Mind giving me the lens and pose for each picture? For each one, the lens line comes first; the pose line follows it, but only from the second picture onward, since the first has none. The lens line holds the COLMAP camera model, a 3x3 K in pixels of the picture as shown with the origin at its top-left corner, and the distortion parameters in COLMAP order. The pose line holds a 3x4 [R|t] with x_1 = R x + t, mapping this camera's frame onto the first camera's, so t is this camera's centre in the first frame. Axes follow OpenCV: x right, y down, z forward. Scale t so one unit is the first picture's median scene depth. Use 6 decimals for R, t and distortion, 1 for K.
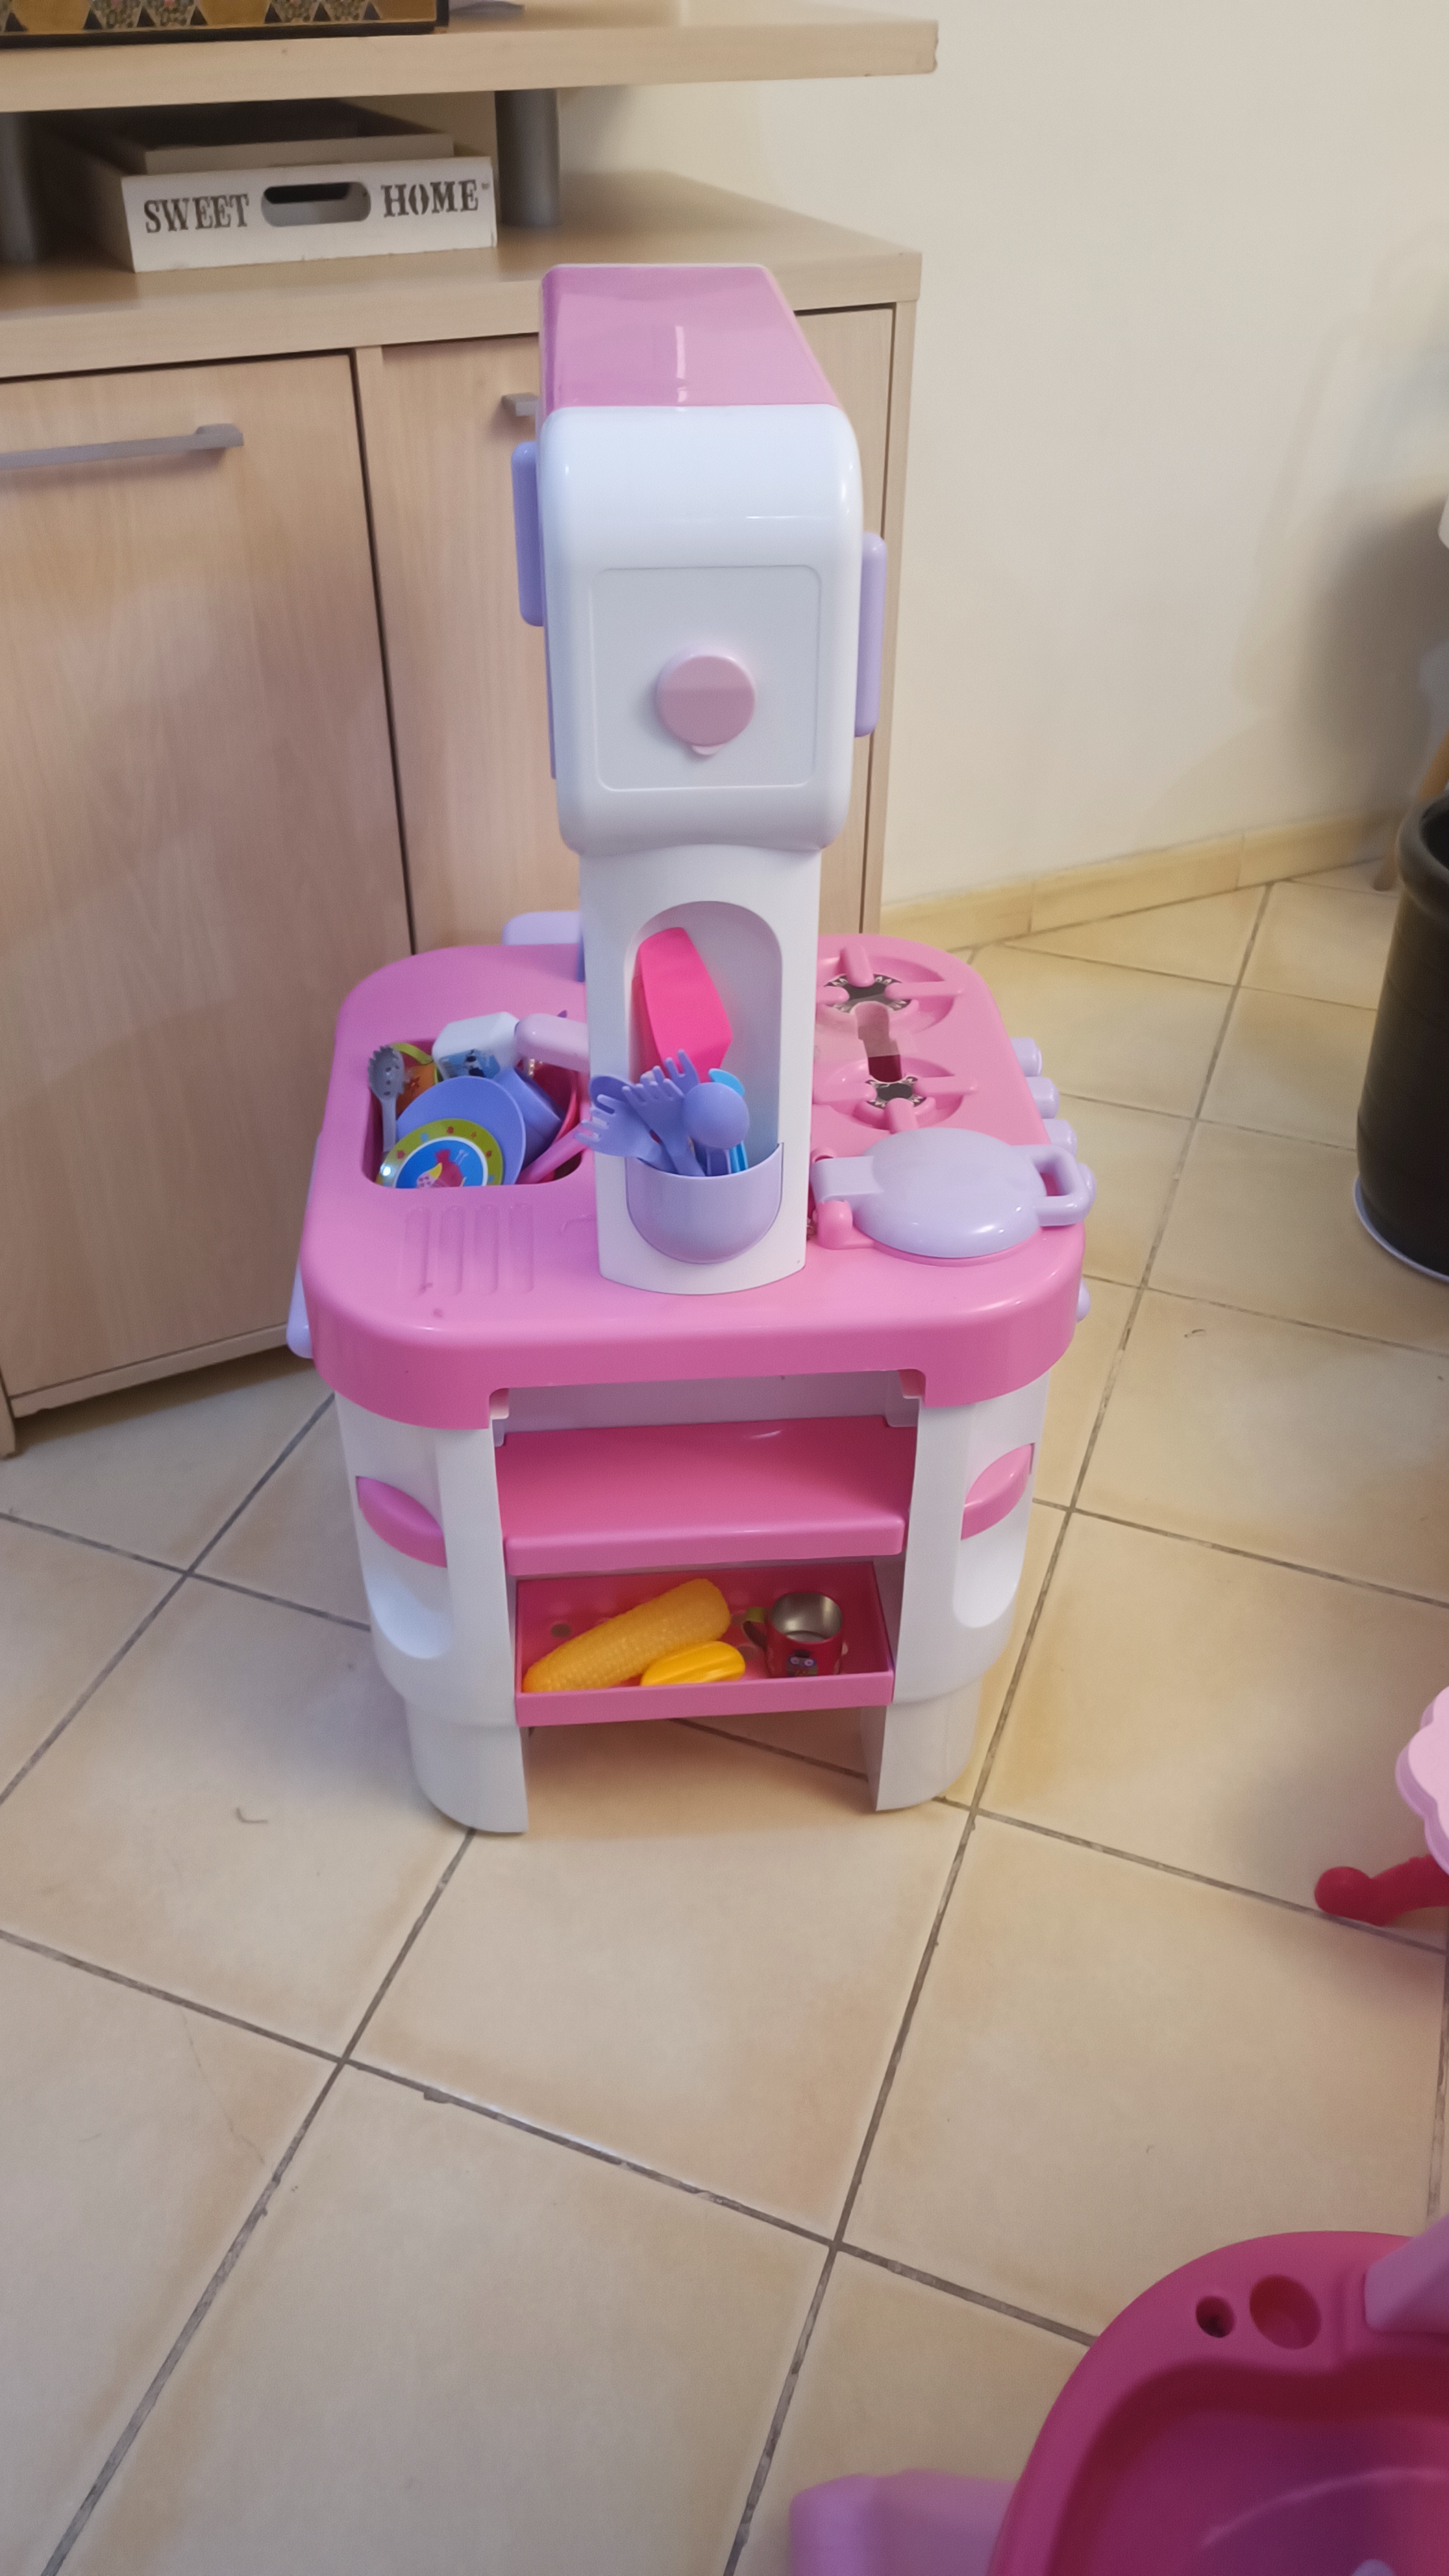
lens RADIAL K [[1862.5, 0, 743.1], [0, 1862.5, 1276.9], [0, 0, 1]] dist [0.039260, -0.057886]
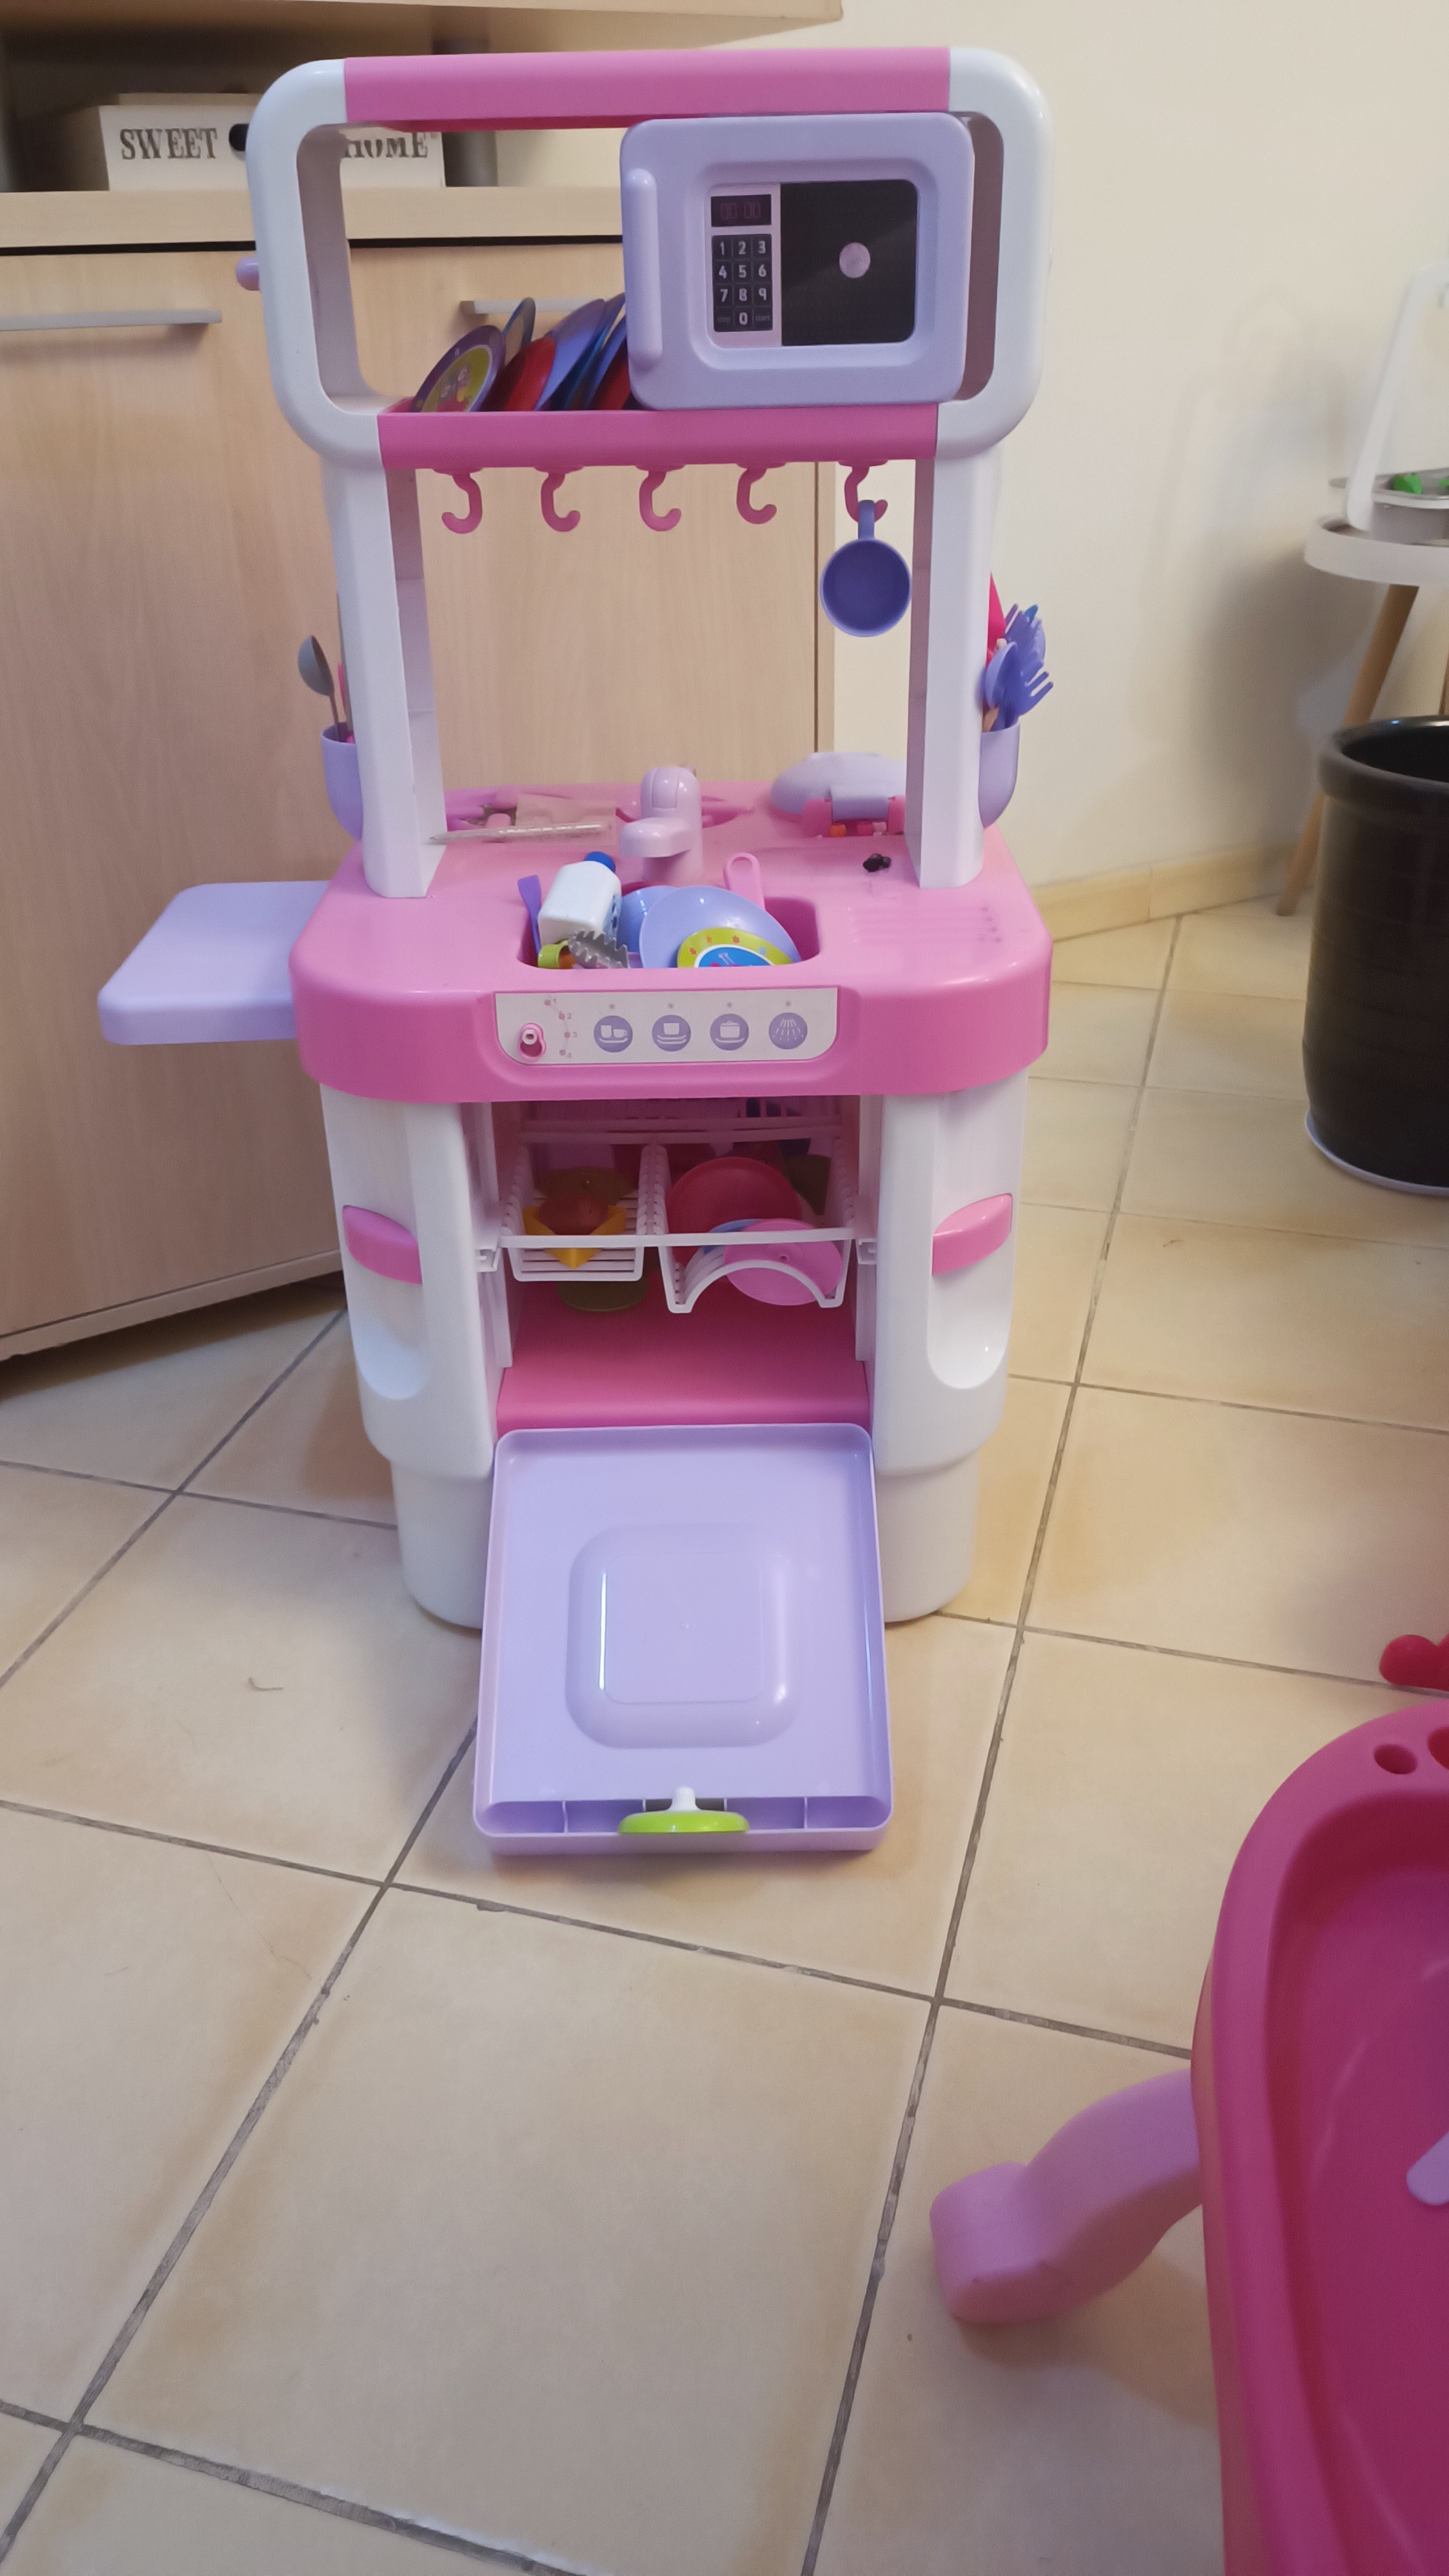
lens RADIAL K [[1862.5, 0, 737.7], [0, 1862.5, 1279.3], [0, 0, 1]] dist [0.039260, -0.057886]
pose [[0.996493, -0.062569, 0.055559, -0.067277], [0.070261, 0.986263, -0.149493, 0.252719], [-0.045443, 0.152872, 0.987201, 0.027926]]
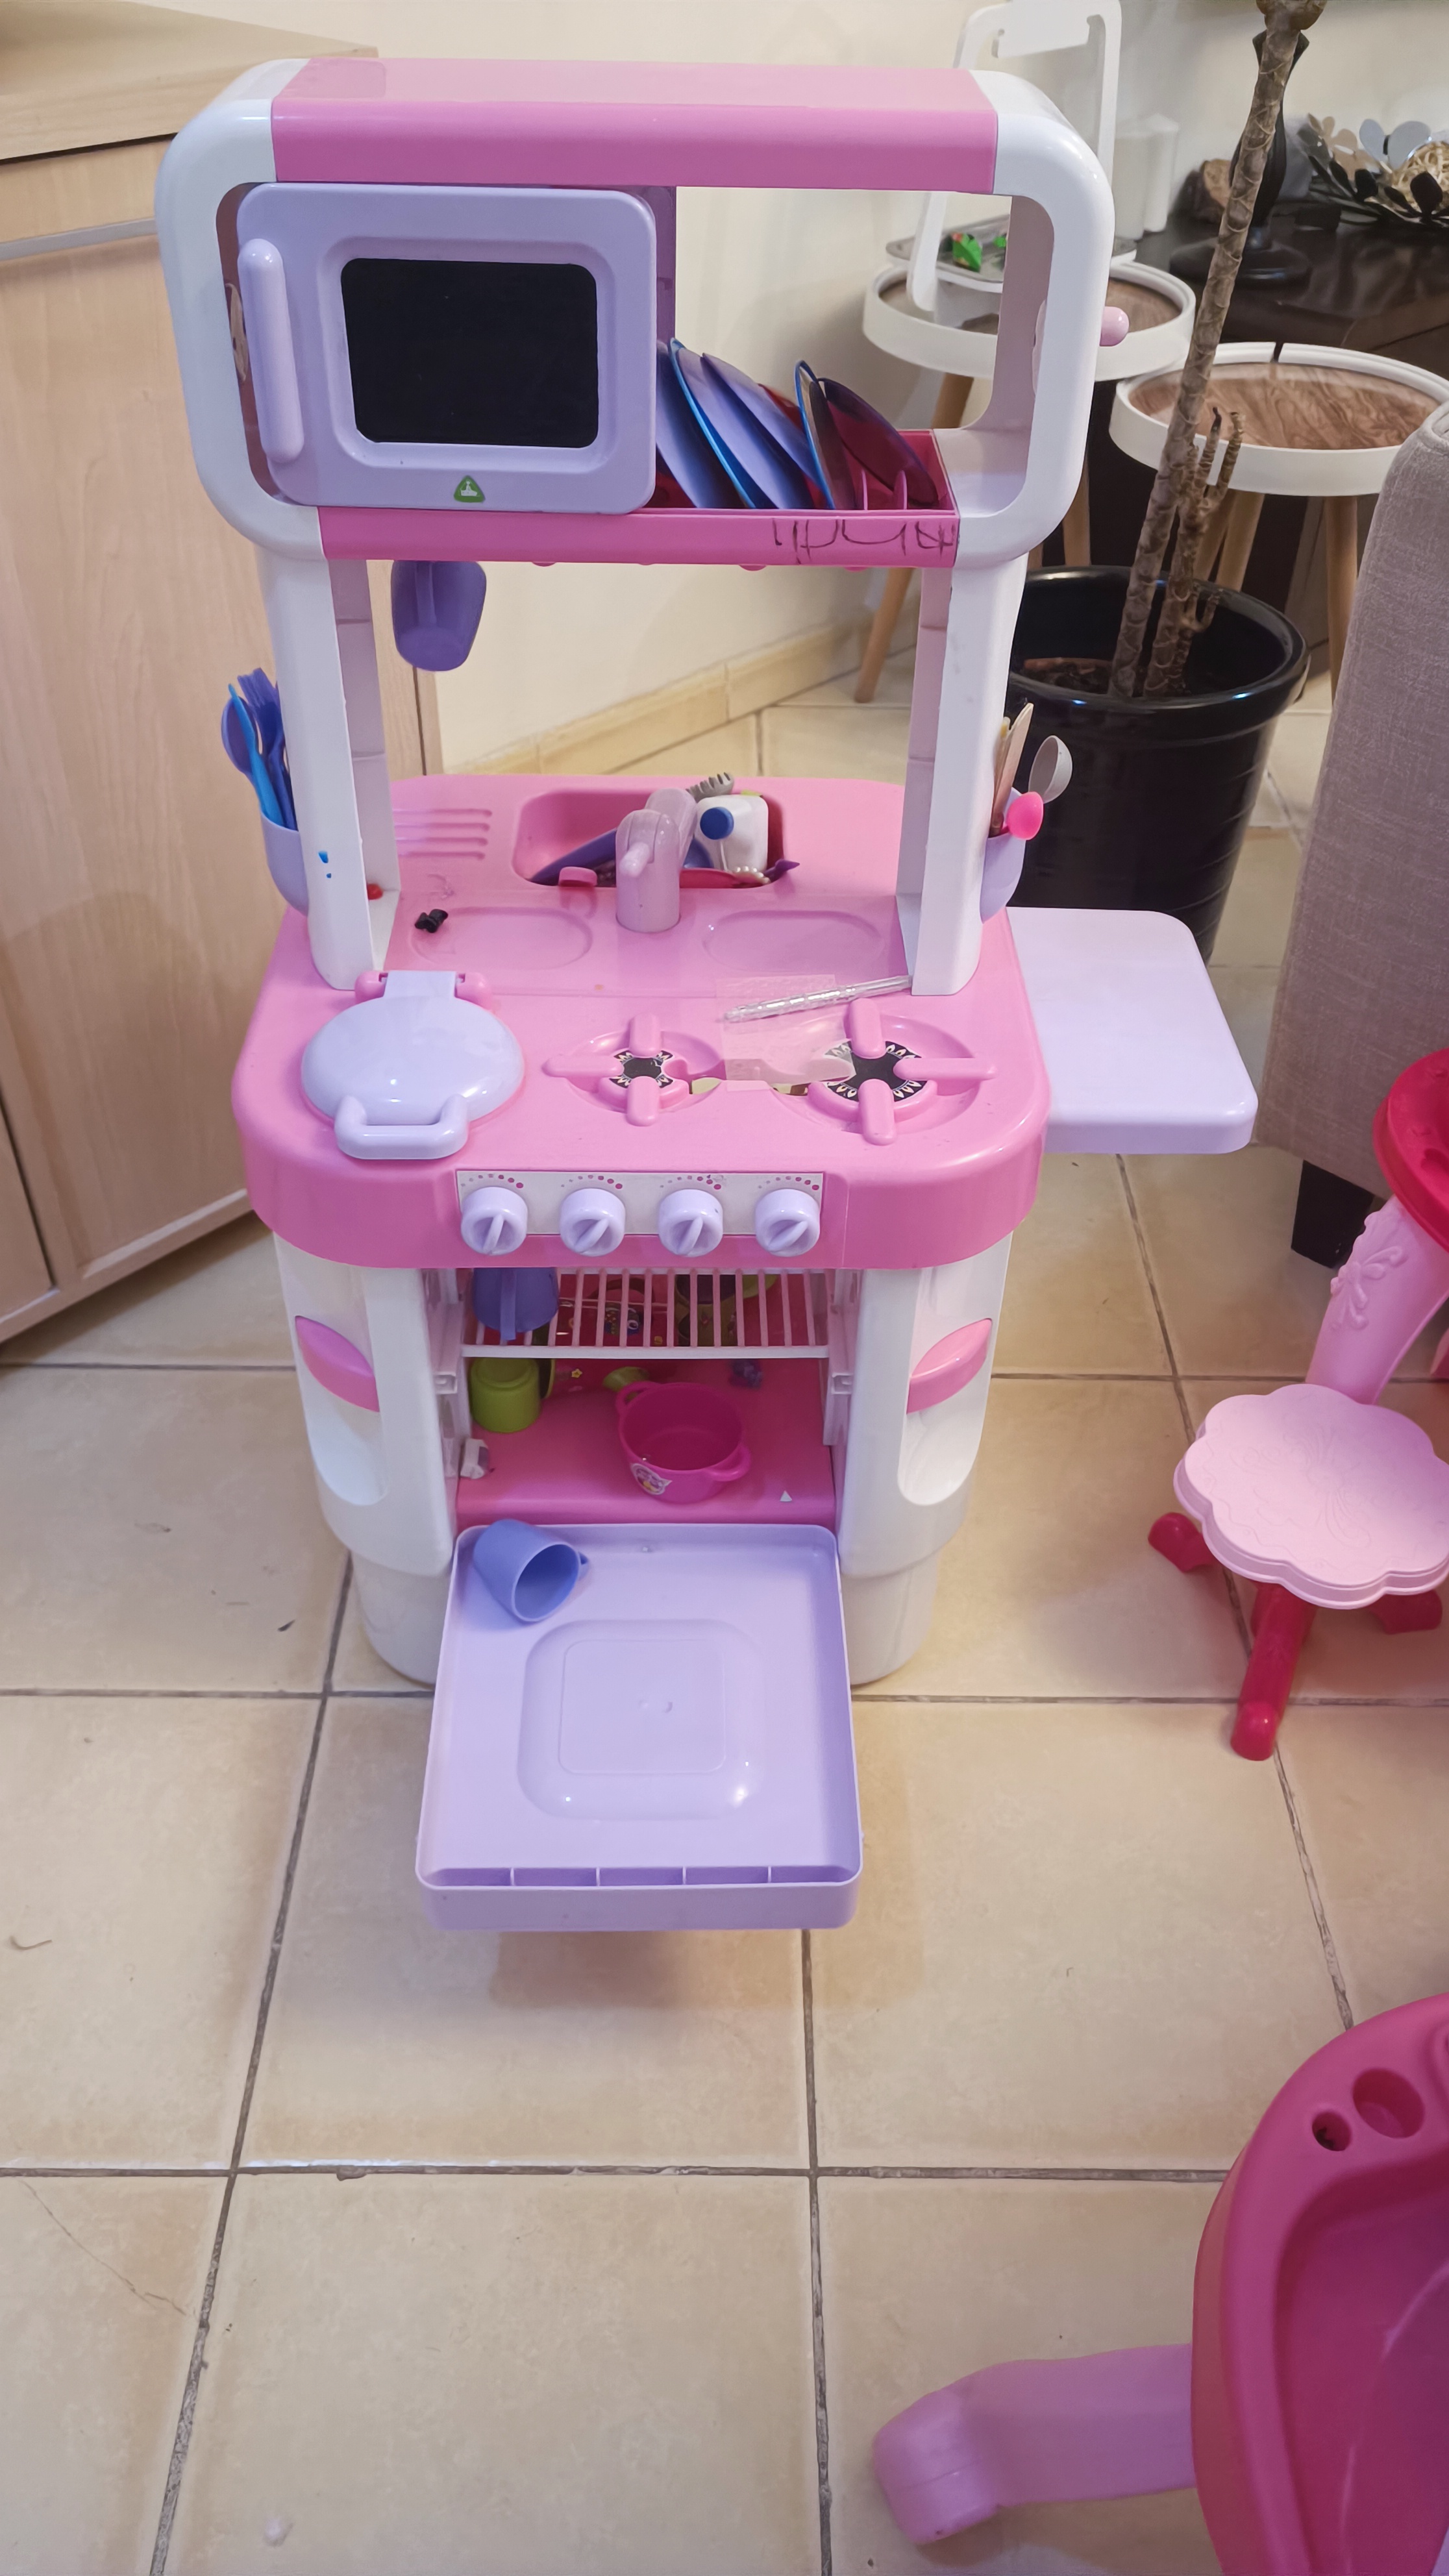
lens RADIAL K [[1862.5, 0, 742.9], [0, 1862.5, 1279.8], [0, 0, 1]] dist [0.039260, -0.057886]
pose [[0.936018, -0.221804, 0.273264, -0.125729], [0.202504, 0.974436, 0.097291, -0.029426], [-0.287858, -0.035729, 0.957006, 0.086211]]
